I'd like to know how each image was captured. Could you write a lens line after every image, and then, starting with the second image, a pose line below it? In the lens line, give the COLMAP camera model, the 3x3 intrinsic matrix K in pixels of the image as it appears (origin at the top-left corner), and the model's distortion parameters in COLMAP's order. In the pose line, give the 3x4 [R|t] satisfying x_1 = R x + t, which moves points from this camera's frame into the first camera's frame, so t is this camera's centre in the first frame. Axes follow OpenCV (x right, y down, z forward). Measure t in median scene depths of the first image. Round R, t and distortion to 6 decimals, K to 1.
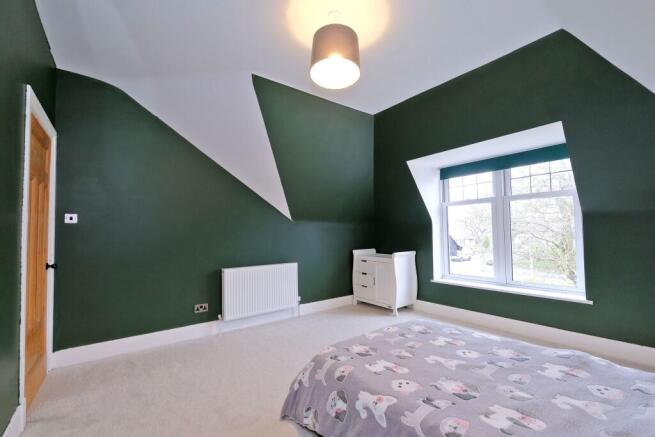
lens RADIAL K [[287.7, 0, 330.8], [0, 287.7, 220.9], [0, 0, 1]] dist [-0.001339, -0.000210]
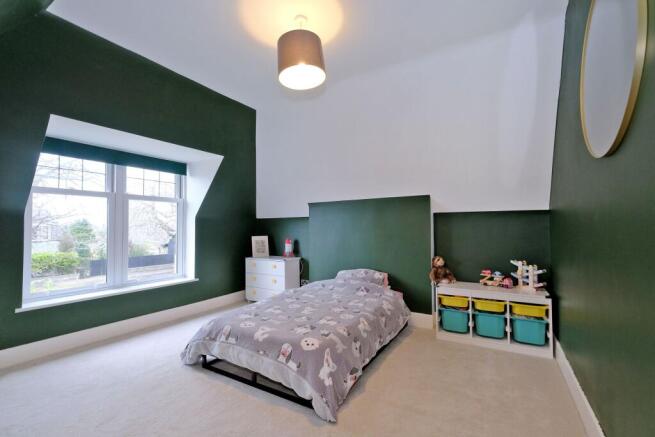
lens RADIAL K [[298.4, 0, 327.9], [0, 298.4, 223.2], [0, 0, 1]] dist [0.000396, -0.000009]
pose [[-0.377977, 0.030715, 0.925305, -0.950651], [-0.028987, 0.998567, -0.044988, 0.061057], [-0.925361, -0.043826, -0.376545, 1.231688]]
